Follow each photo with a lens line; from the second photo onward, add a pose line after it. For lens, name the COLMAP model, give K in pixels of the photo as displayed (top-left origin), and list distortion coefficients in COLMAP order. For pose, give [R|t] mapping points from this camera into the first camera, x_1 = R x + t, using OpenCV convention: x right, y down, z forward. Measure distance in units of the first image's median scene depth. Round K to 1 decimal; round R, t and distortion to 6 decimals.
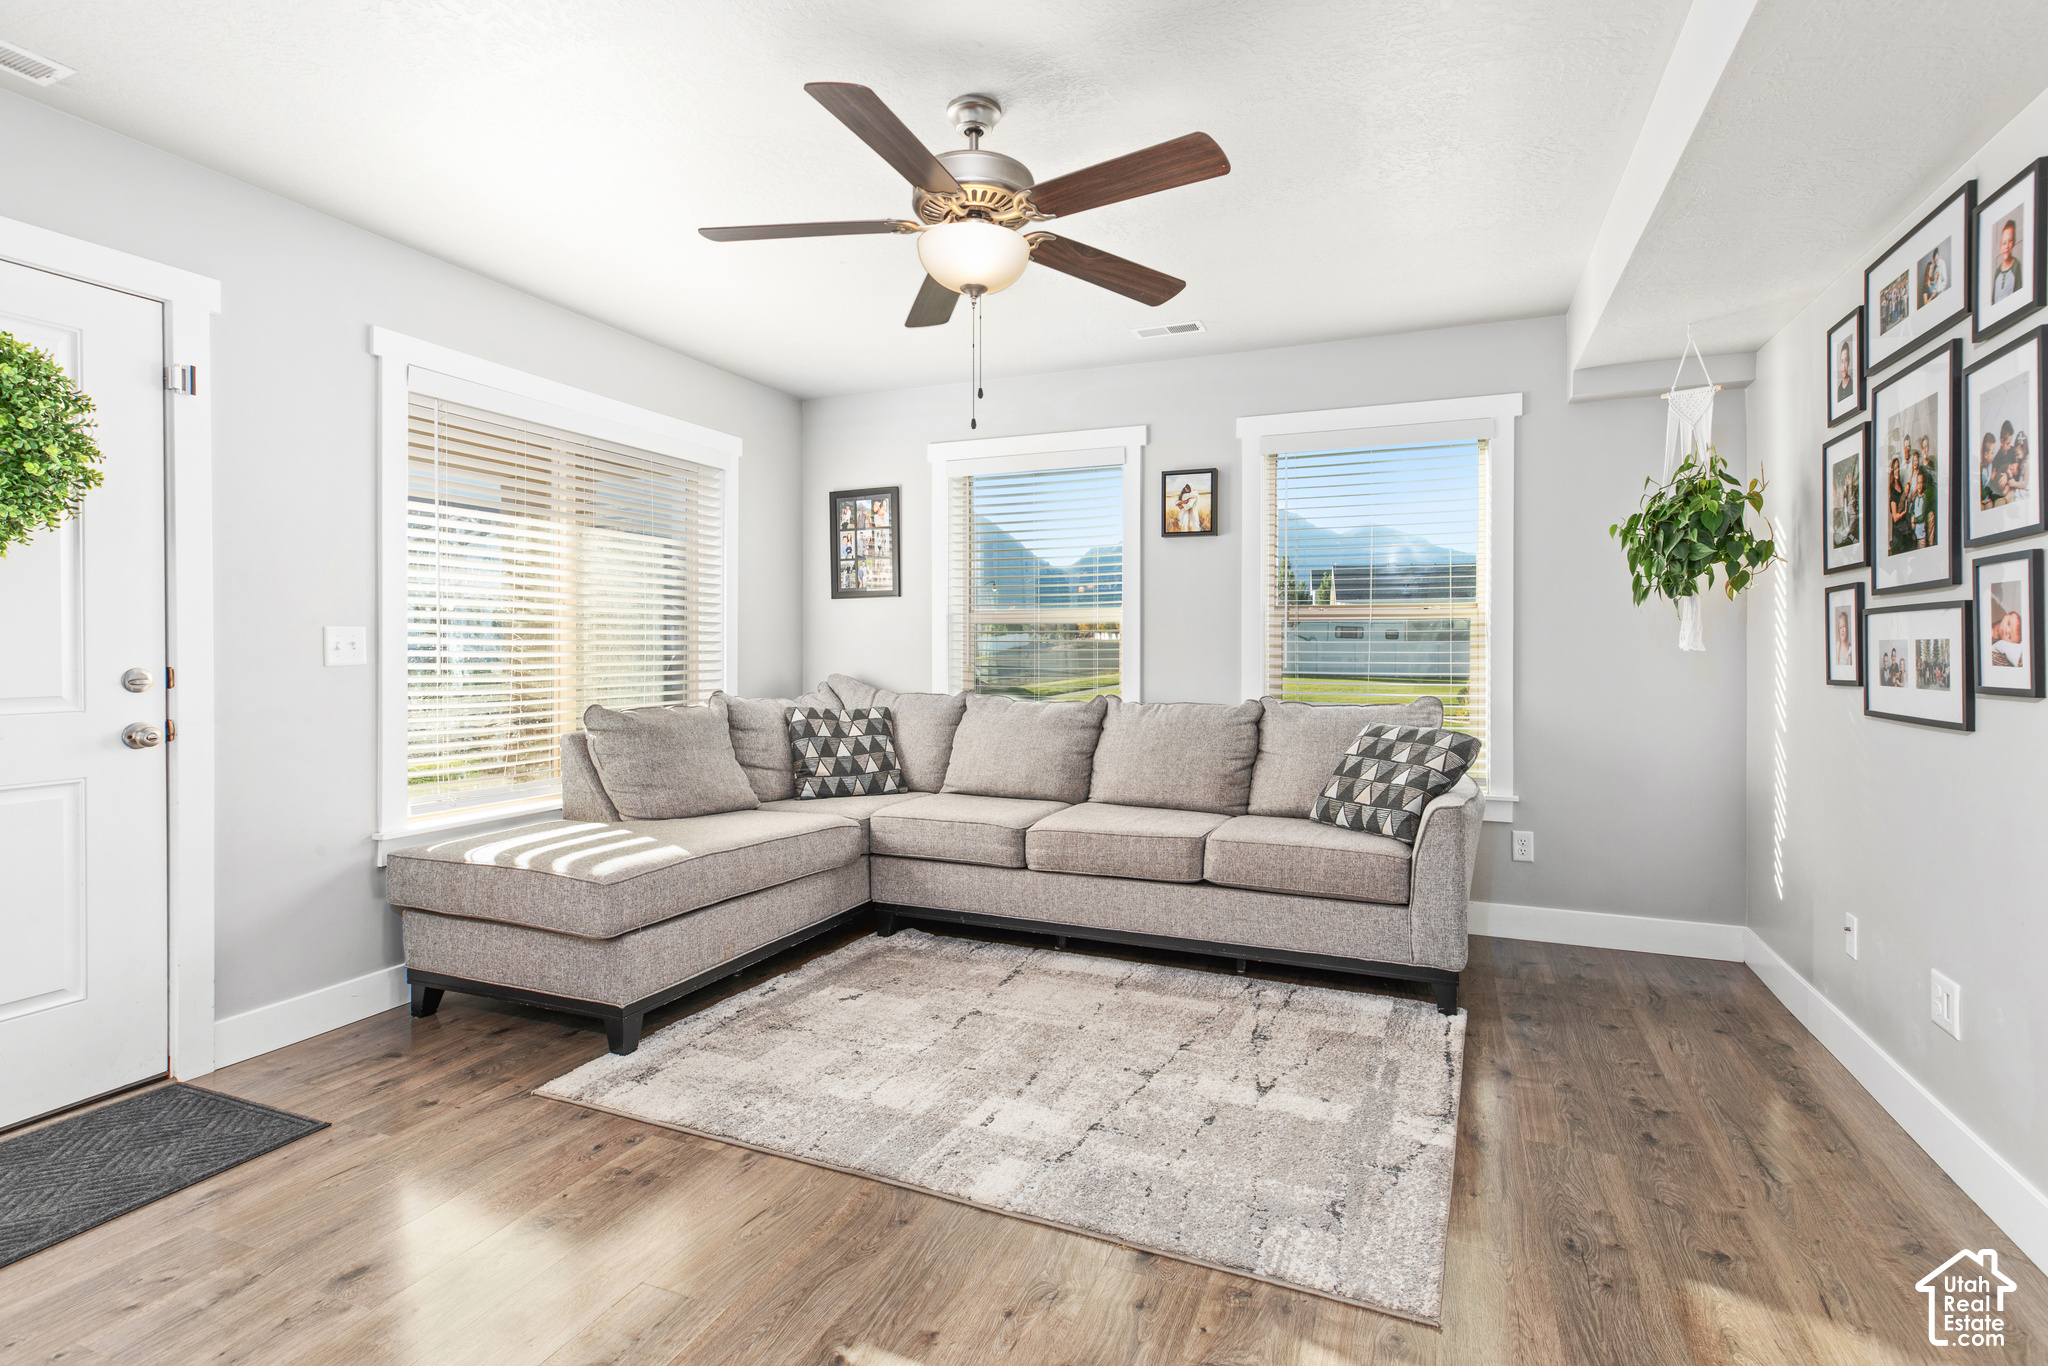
lens RADIAL K [[948.8, 0, 1048.1], [0, 948.8, 652.3], [0, 0, 1]] dist [0.006661, 0.000205]
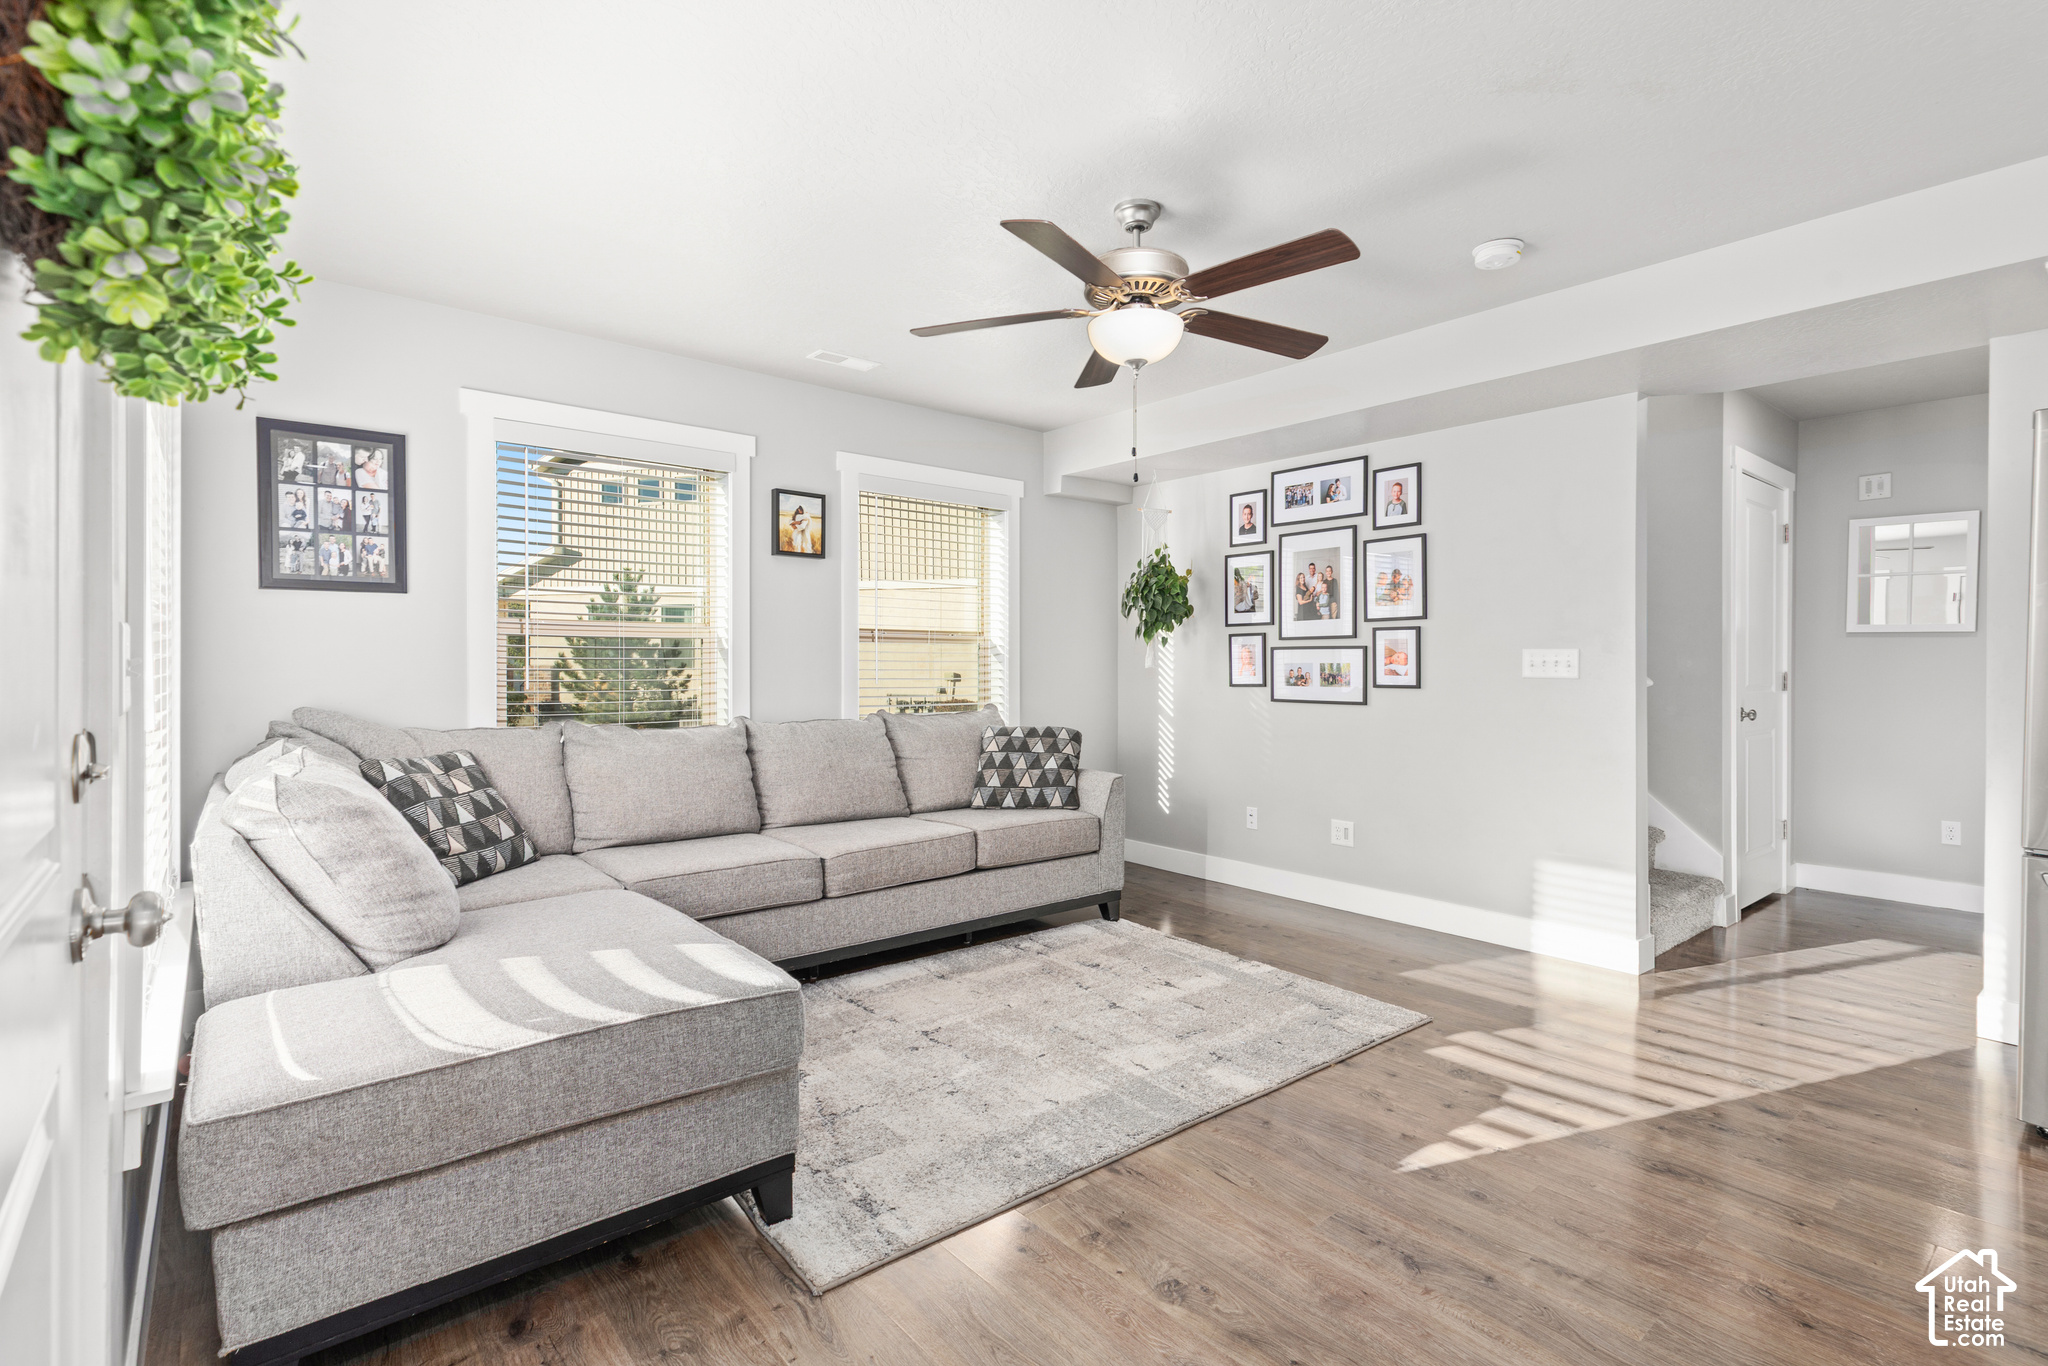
lens RADIAL K [[948.8, 0, 1019.4], [0, 948.8, 671.8], [0, 0, 1]] dist [0.006661, 0.000205]
pose [[0.479574, -0.006137, 0.877480, -0.836166], [0.003319, 0.999981, 0.005180, -0.004689], [-0.877495, 0.000428, 0.479585, 0.402653]]
